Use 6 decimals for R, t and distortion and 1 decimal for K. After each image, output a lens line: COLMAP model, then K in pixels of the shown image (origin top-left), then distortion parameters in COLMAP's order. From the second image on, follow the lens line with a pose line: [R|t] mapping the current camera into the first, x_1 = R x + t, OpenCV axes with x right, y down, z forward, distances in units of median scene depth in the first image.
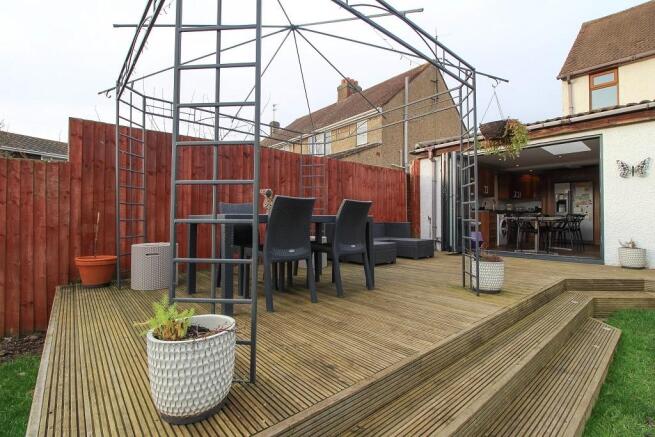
lens RADIAL K [[304.4, 0, 328.1], [0, 304.4, 216.9], [0, 0, 1]] dist [-0.007689, -0.006284]
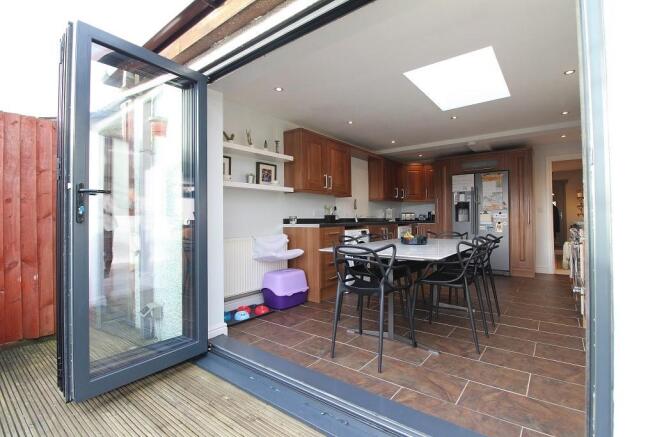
lens RADIAL K [[304.4, 0, 327.8], [0, 304.4, 216.5], [0, 0, 1]] dist [-0.007689, -0.006284]
pose [[0.977268, -0.007880, 0.211863, 0.379661], [0.008750, 0.999957, -0.003167, -0.027885], [-0.211829, 0.004949, 0.977294, 0.462289]]
